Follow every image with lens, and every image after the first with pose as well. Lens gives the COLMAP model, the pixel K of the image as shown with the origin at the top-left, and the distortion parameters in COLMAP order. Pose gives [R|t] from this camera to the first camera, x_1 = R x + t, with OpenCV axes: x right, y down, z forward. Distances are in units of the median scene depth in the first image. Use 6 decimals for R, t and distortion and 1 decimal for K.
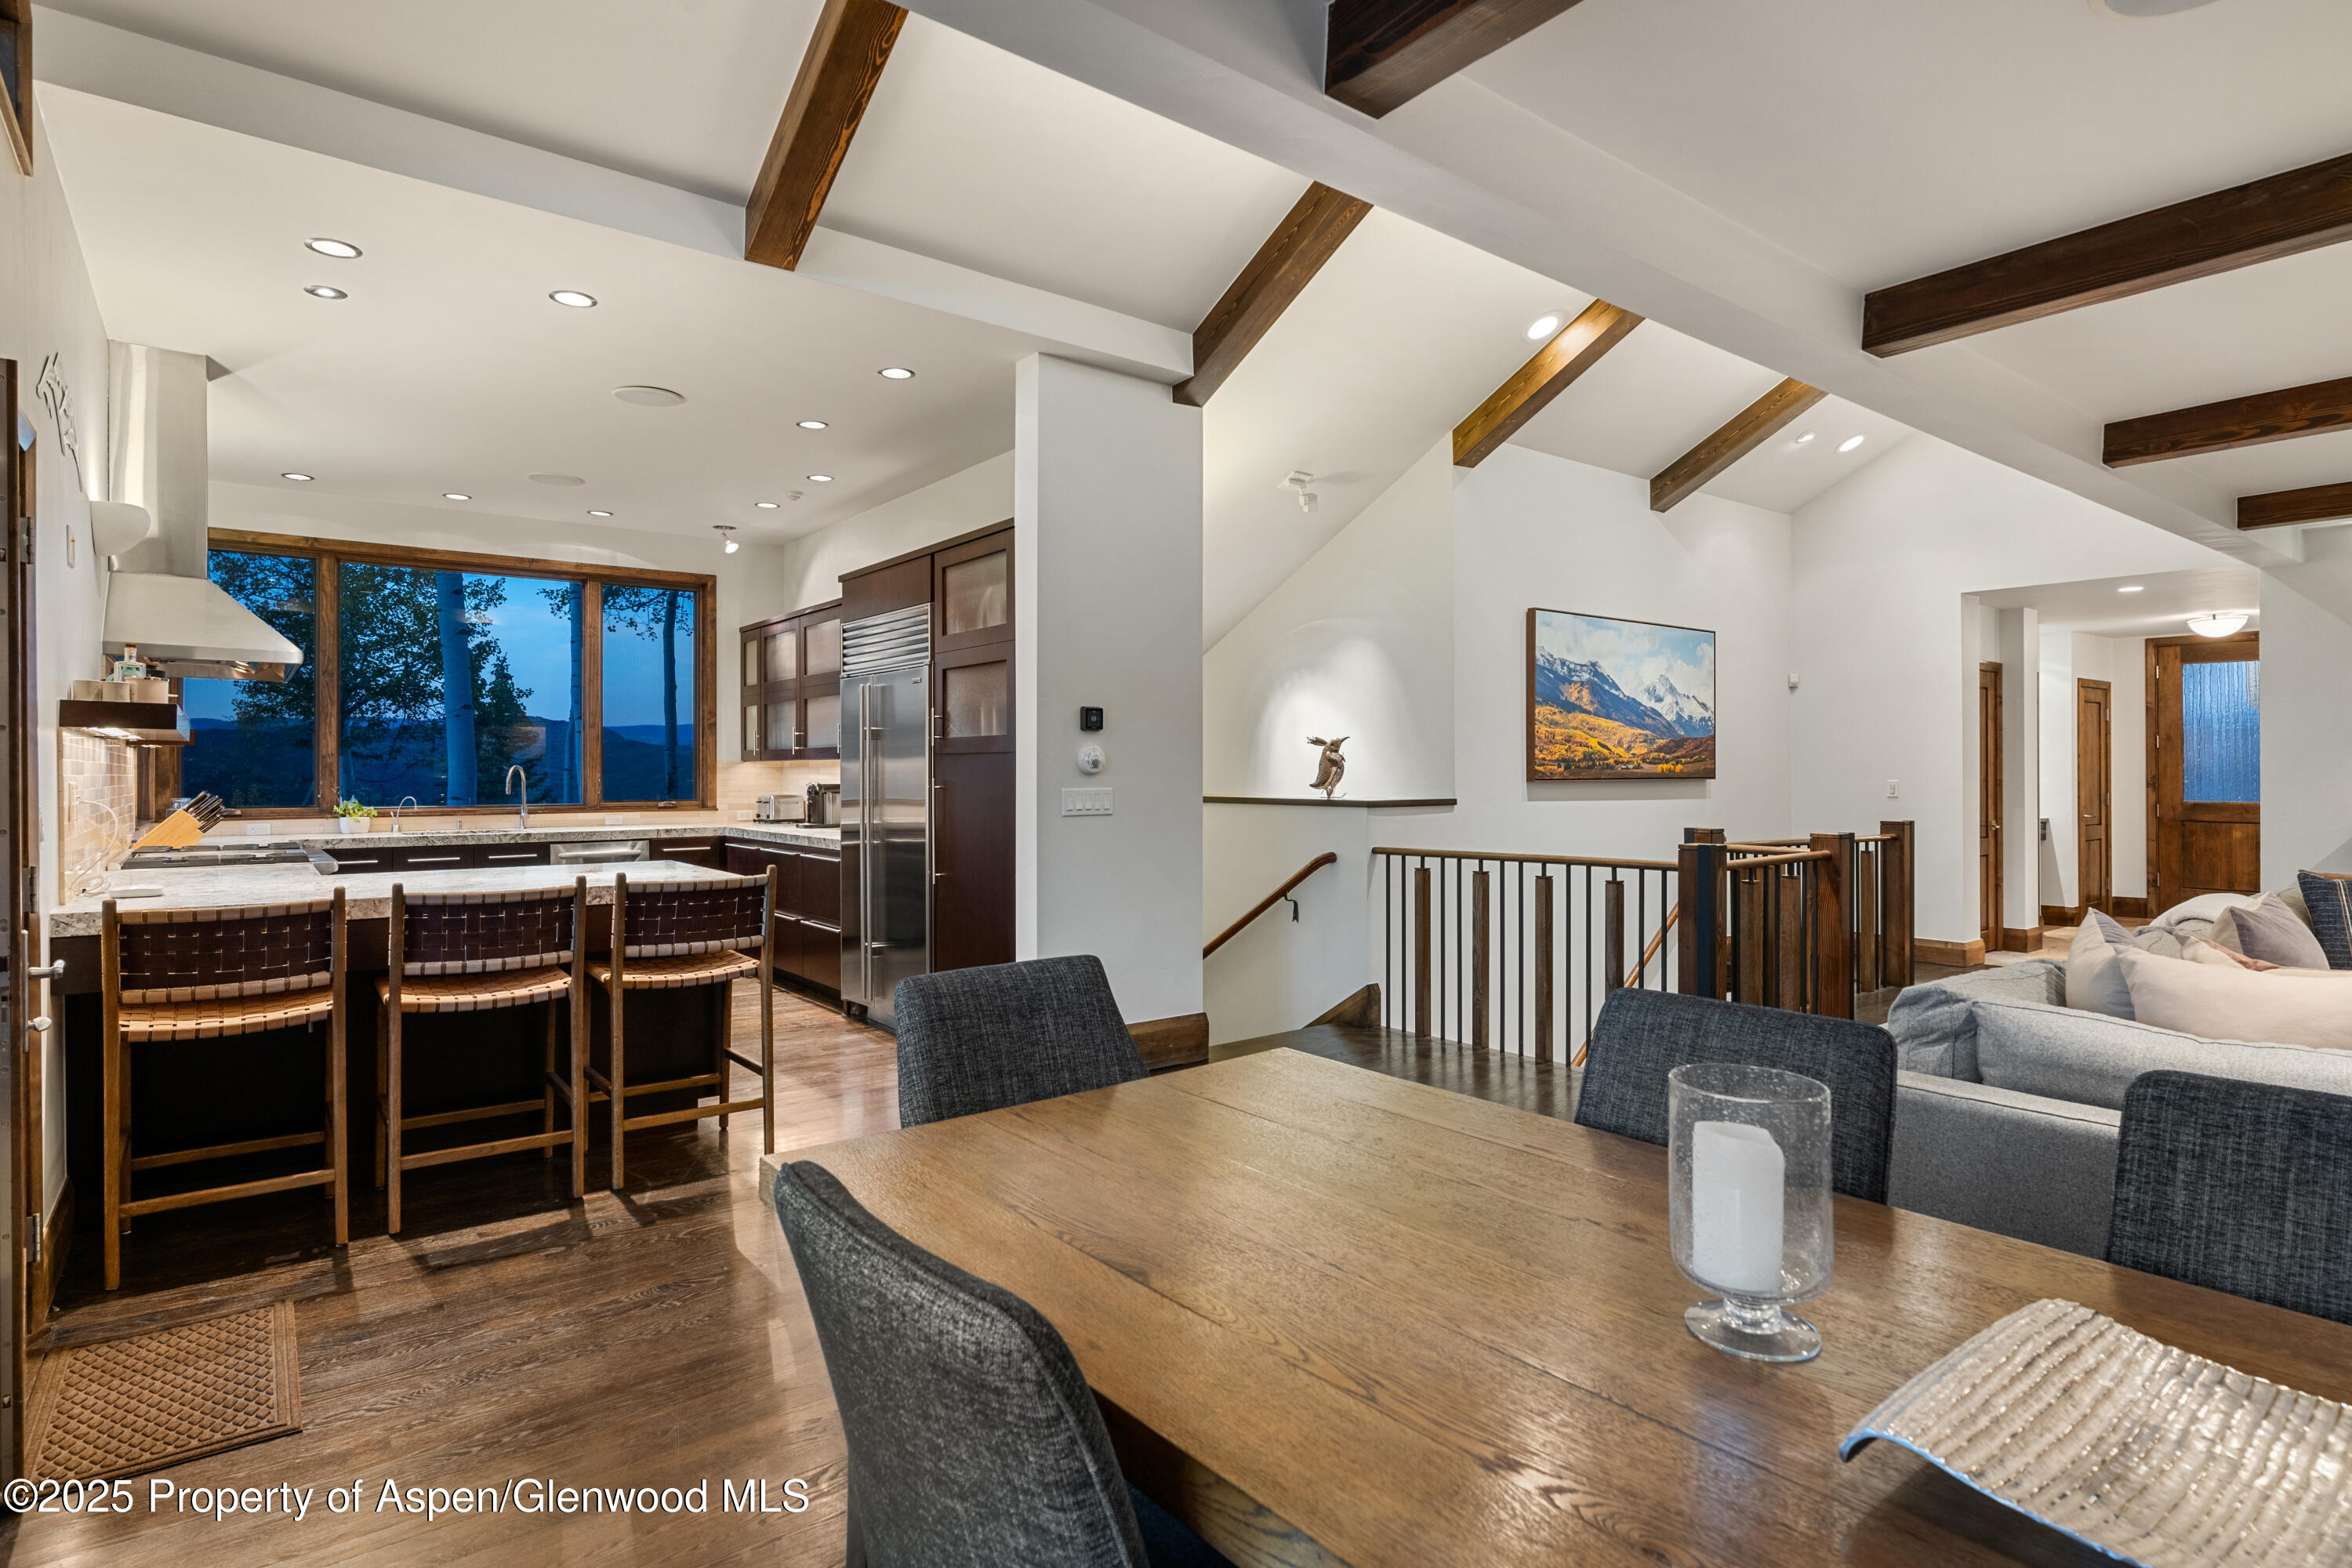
lens RADIAL K [[1200.8, 0, 1203.1], [0, 1200.8, 764.6], [0, 0, 1]] dist [0.002276, 0.001423]
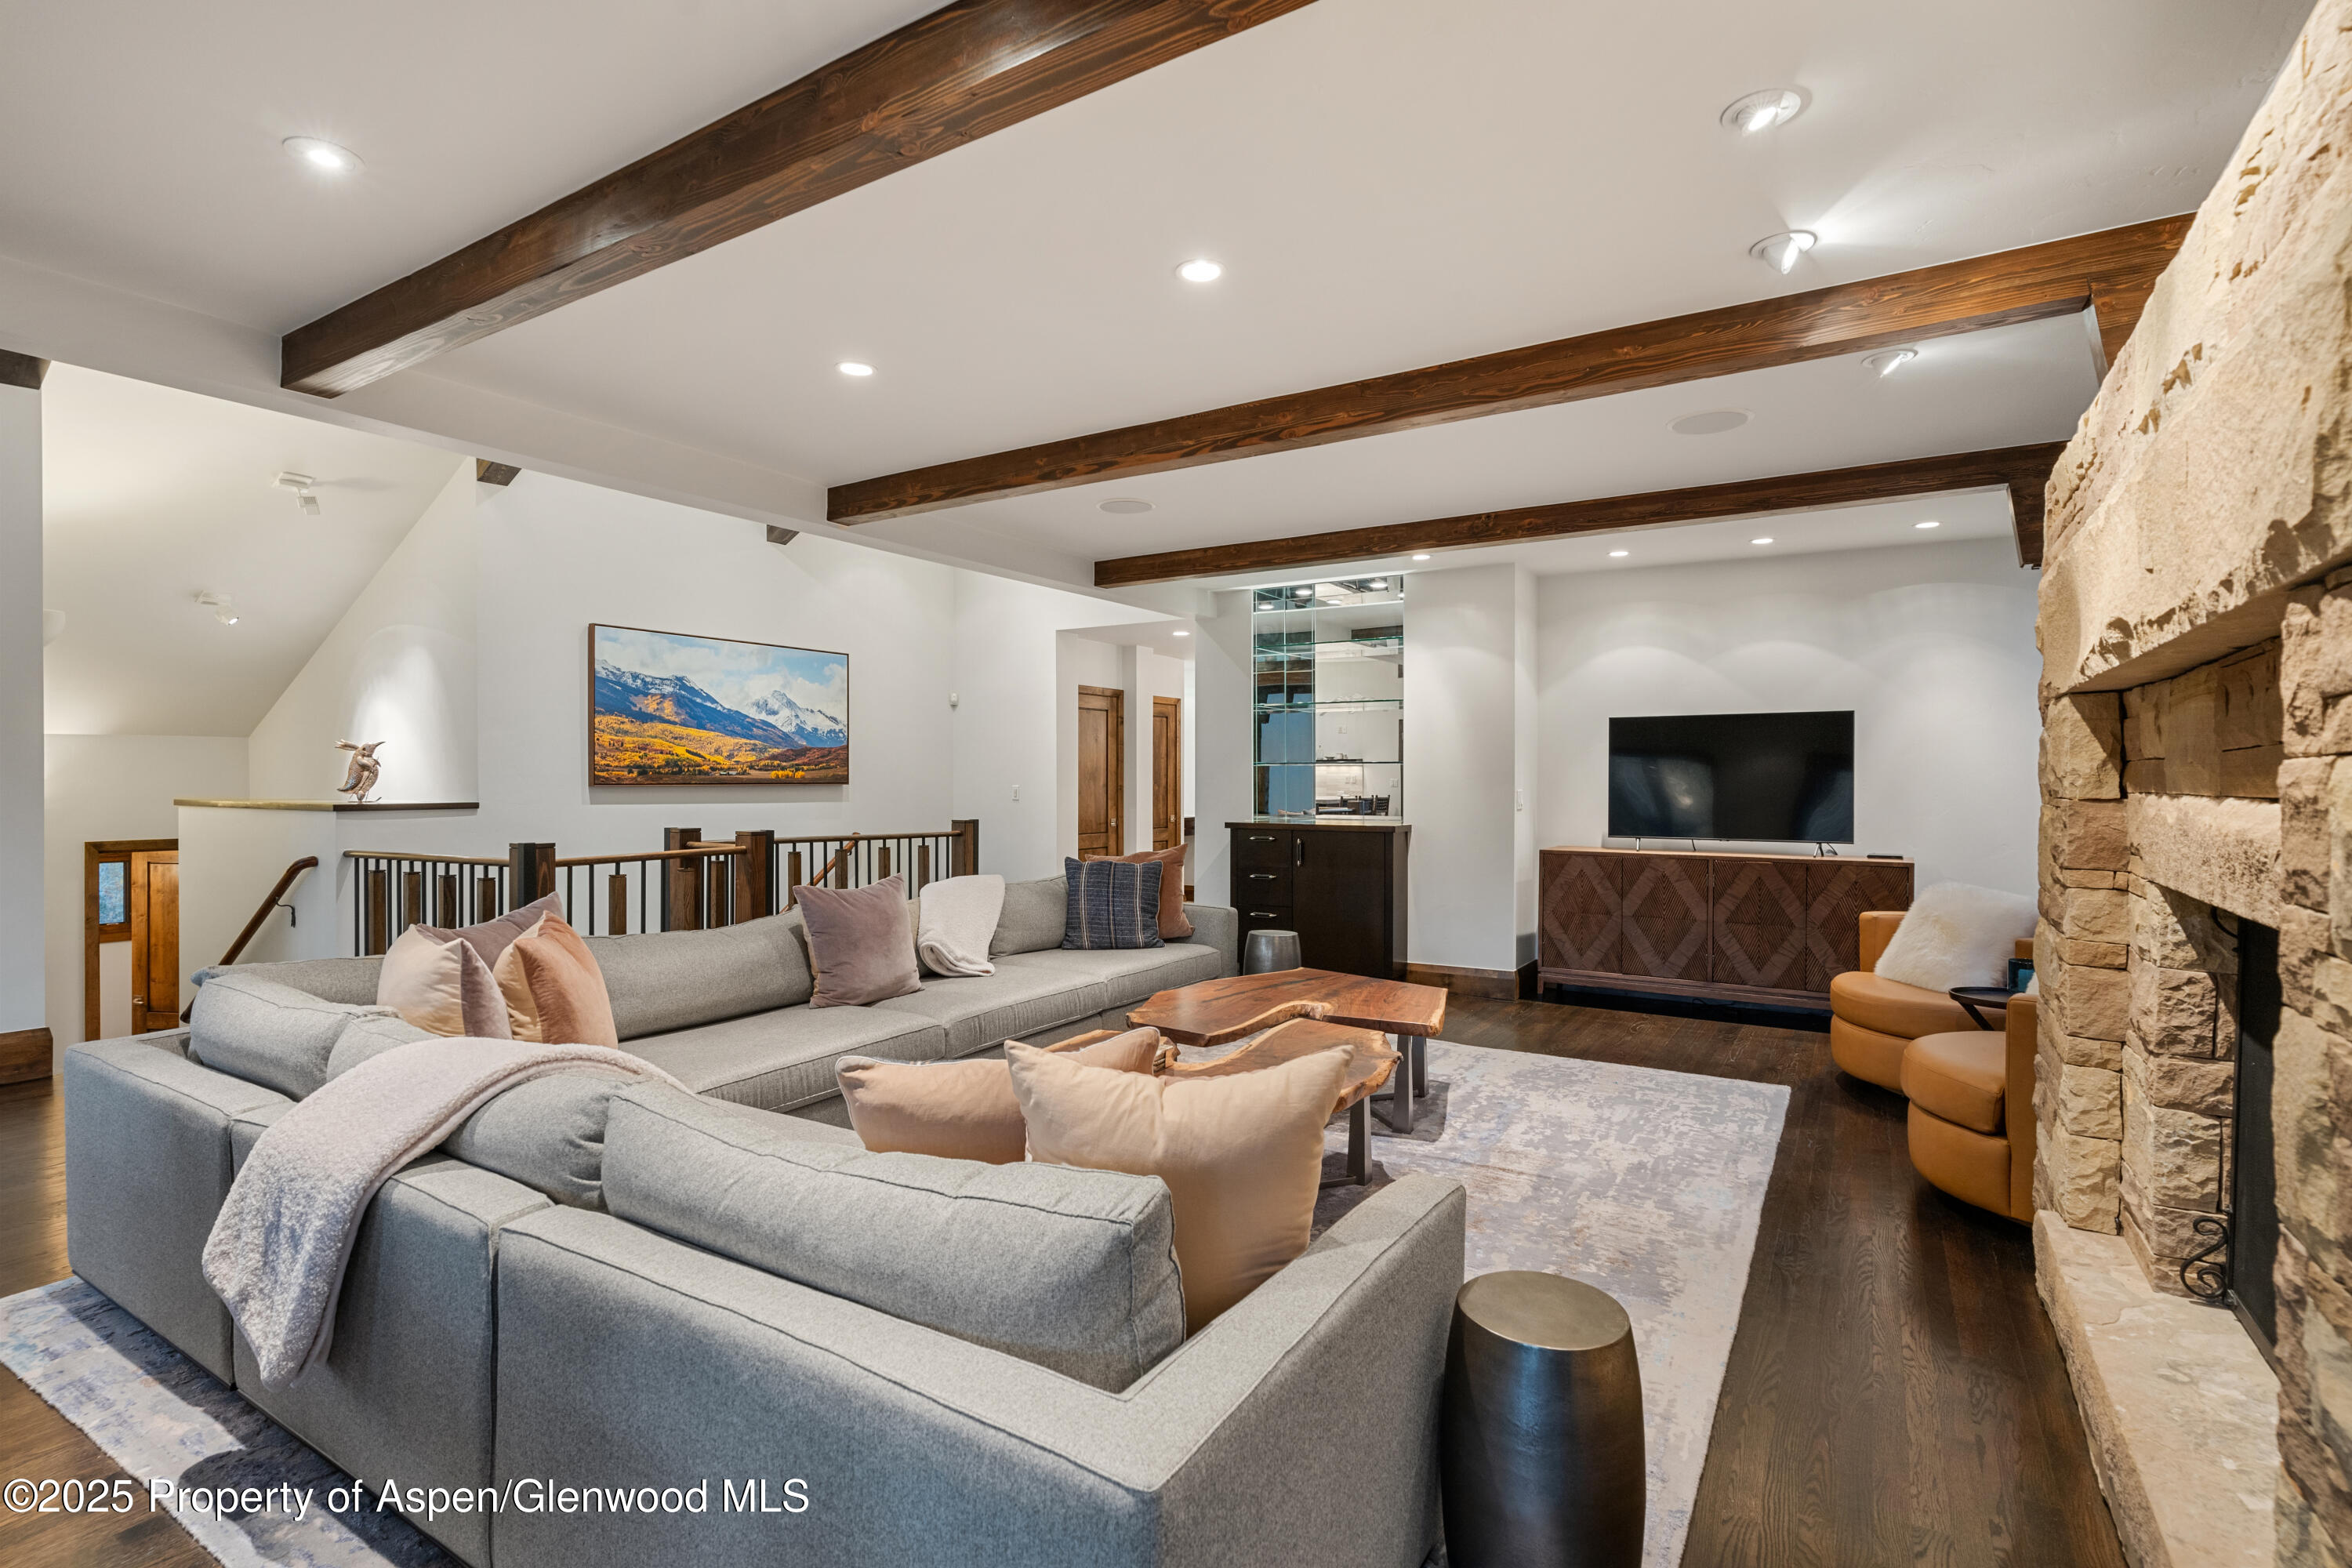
lens RADIAL K [[1106.3, 0, 1176.0], [0, 1106.3, 784.0], [0, 0, 1]] dist [0.000148, 0.000642]
pose [[0.943065, 0.001511, 0.332605, 0.415397], [-0.004808, 0.999947, 0.009092, 0.000764], [-0.332573, -0.010174, 0.943023, -0.095213]]
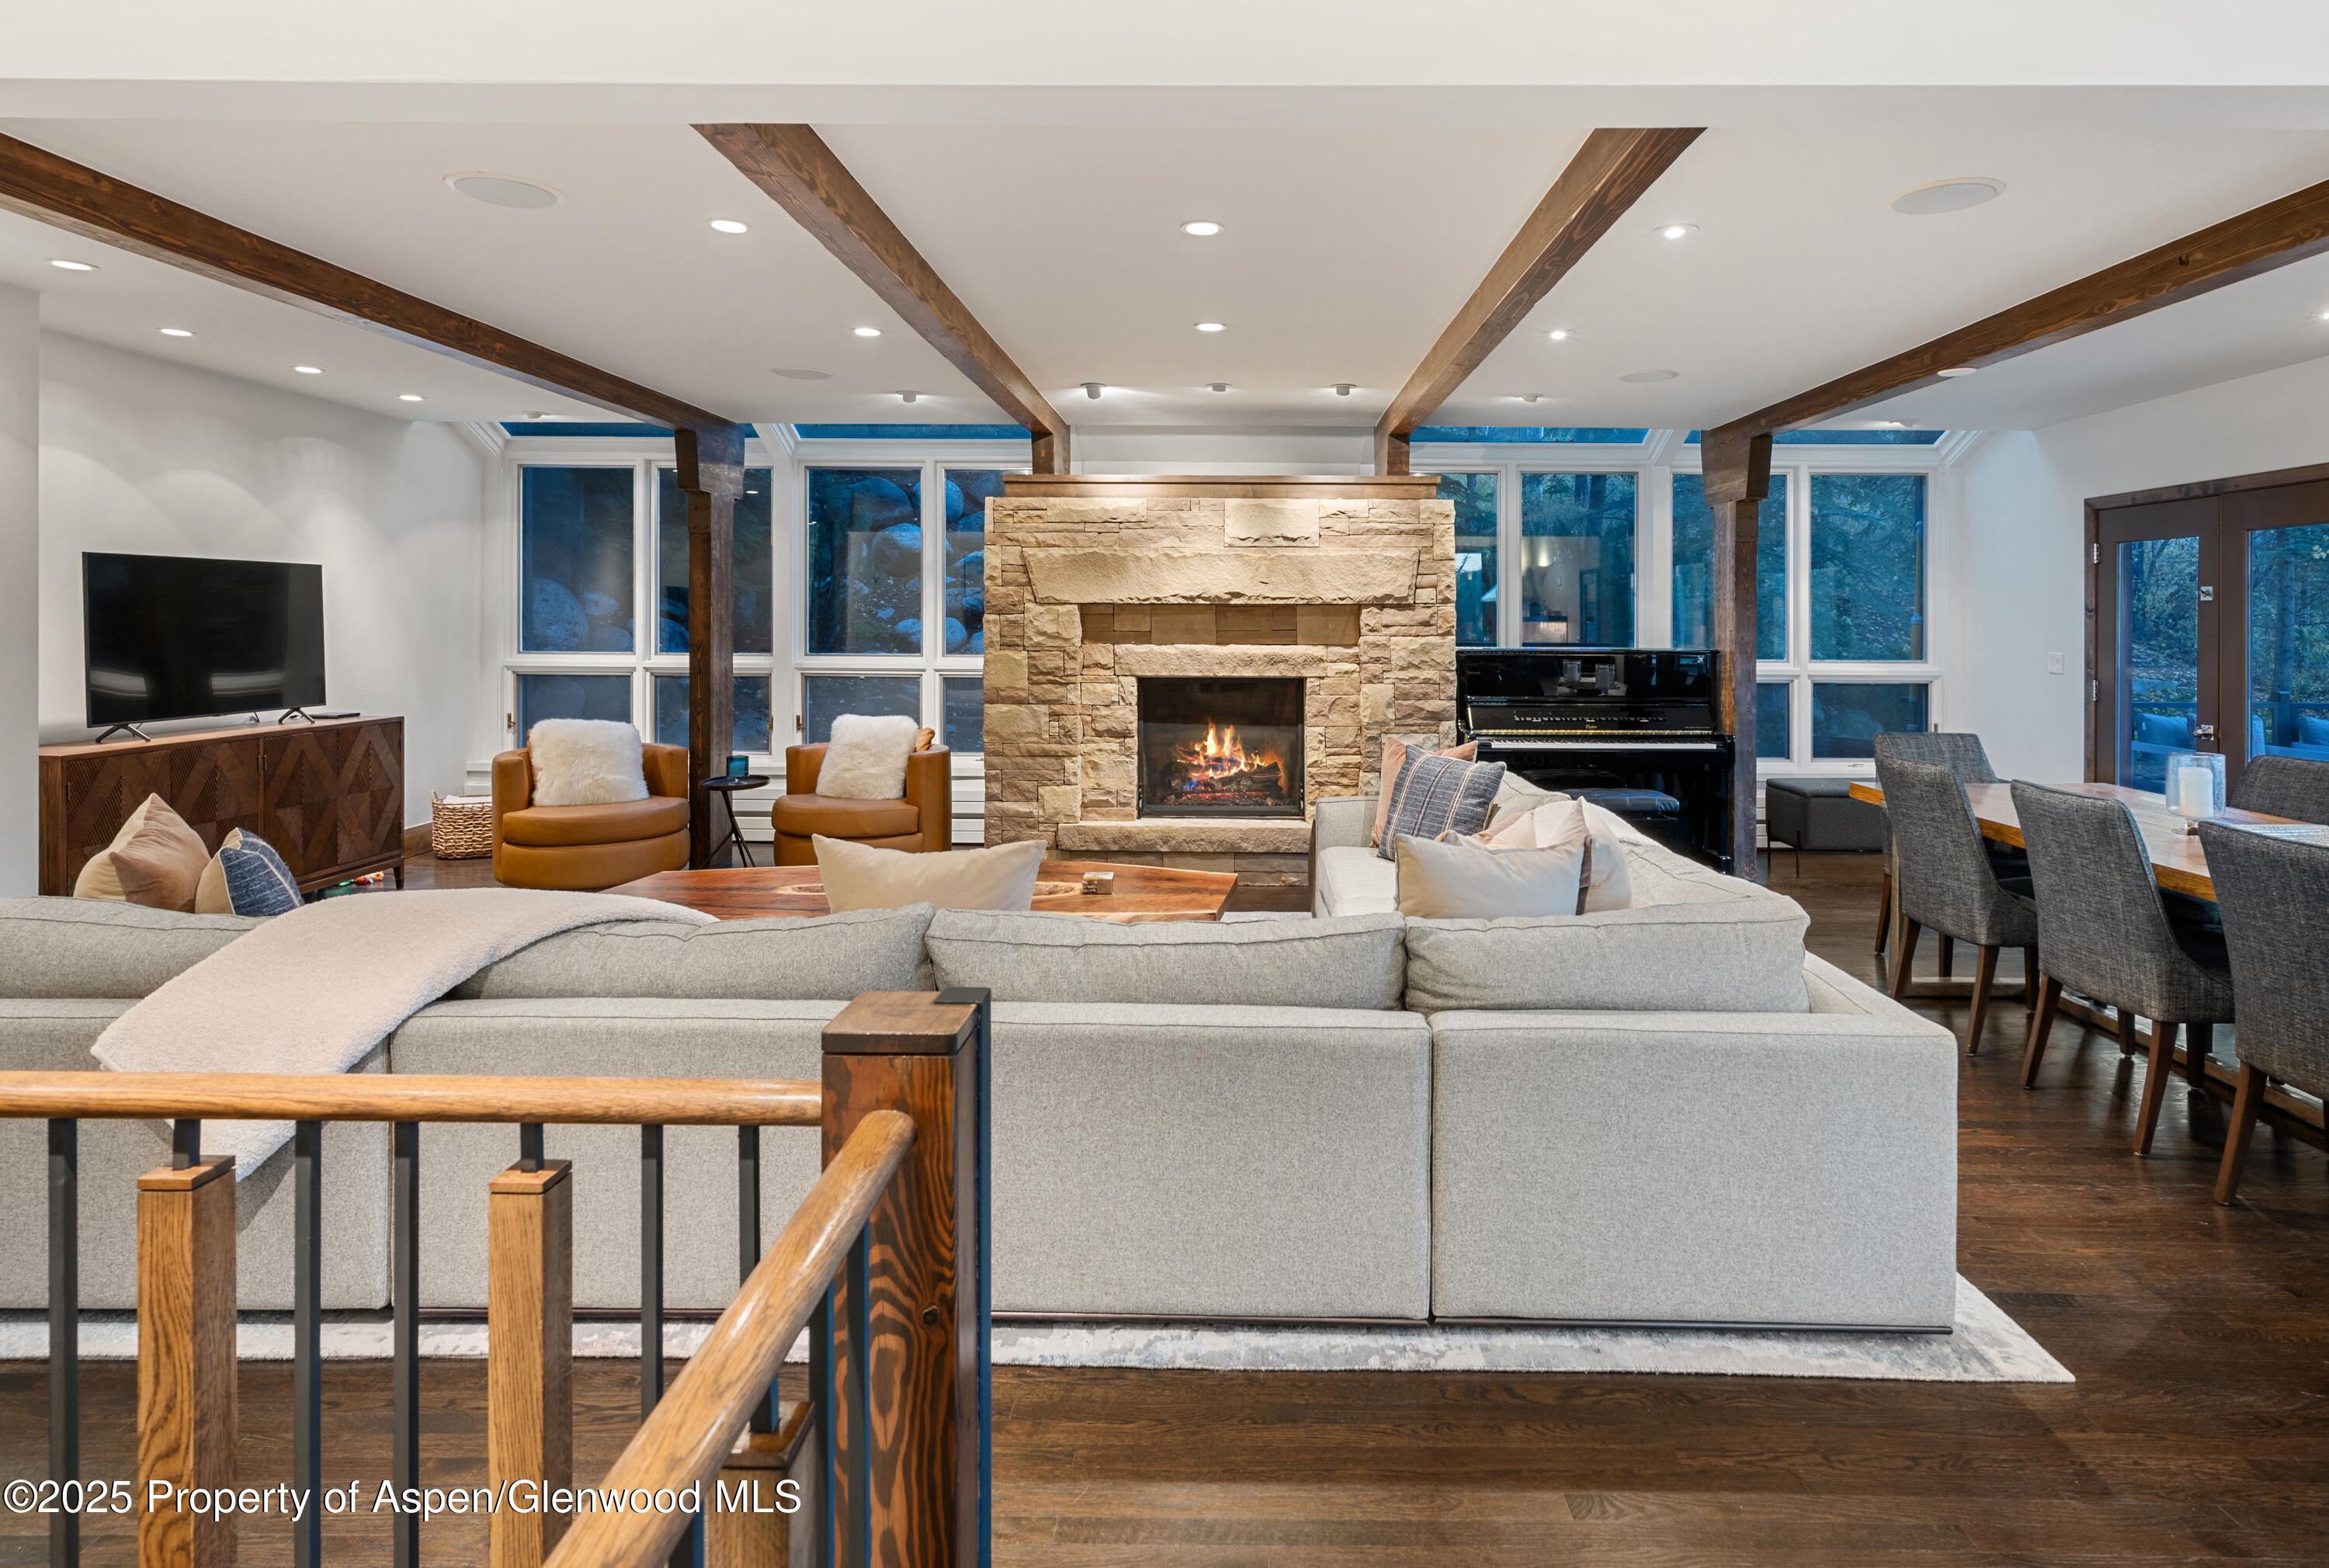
lens RADIAL K [[1230.3, 0, 1222.2], [0, 1230.3, 613.4], [0, 0, 1]] dist [-0.024809, 0.019562]
pose [[-0.778441, 0.000332, 0.627717, 0.135459], [-0.005728, 0.999954, -0.007632, -0.010948], [-0.627691, -0.009537, -0.778404, 0.751278]]
